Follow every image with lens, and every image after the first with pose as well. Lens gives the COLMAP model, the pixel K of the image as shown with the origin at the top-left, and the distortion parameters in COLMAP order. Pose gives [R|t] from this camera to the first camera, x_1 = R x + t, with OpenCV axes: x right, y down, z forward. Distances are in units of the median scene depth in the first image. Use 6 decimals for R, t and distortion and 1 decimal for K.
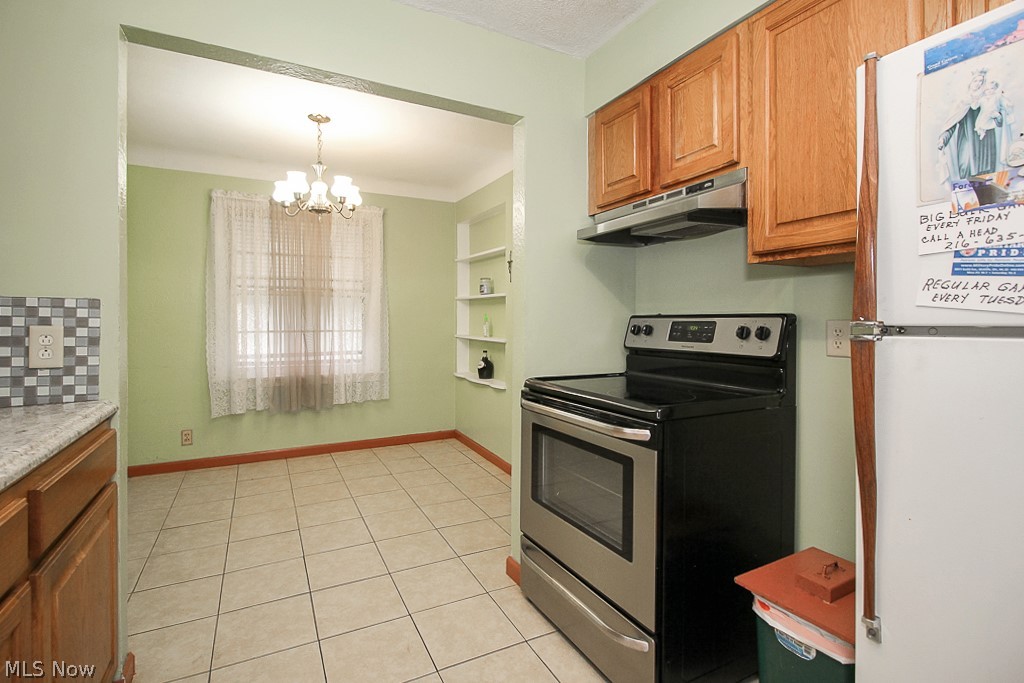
lens RADIAL K [[477.4, 0, 505.0], [0, 477.4, 319.5], [0, 0, 1]] dist [0.001320, 0.000152]
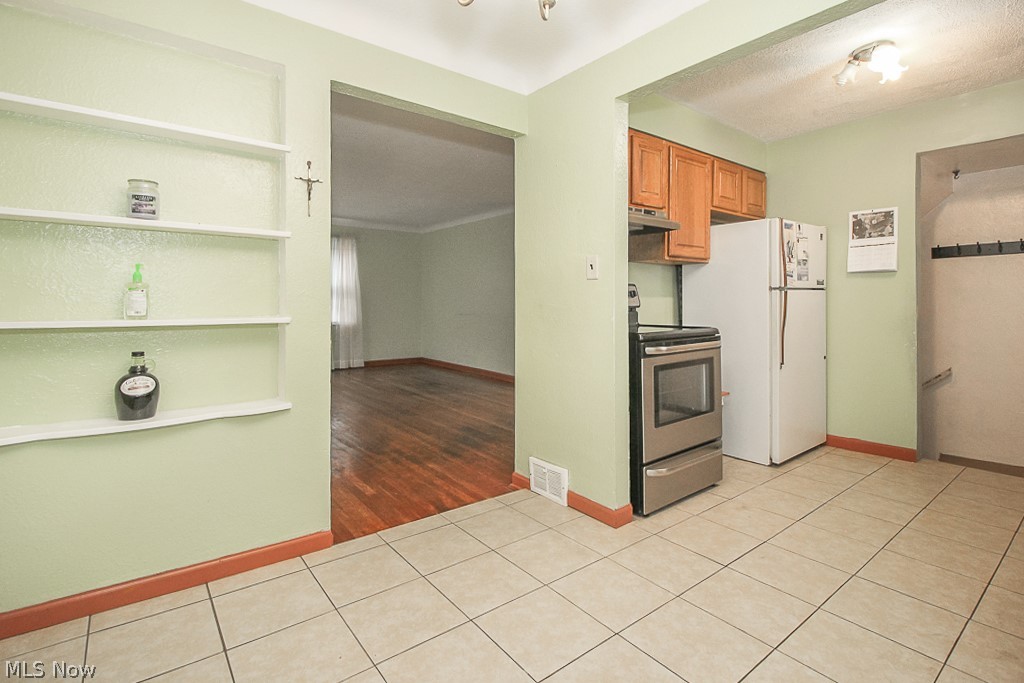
lens RADIAL K [[480.1, 0, 508.6], [0, 480.1, 294.0], [0, 0, 1]] dist [-0.000045, -0.000124]
pose [[-0.180434, 0.003927, 0.983579, -0.668965], [-0.001416, 0.999990, -0.004253, 0.020302], [-0.983586, -0.002160, -0.180426, 0.970396]]
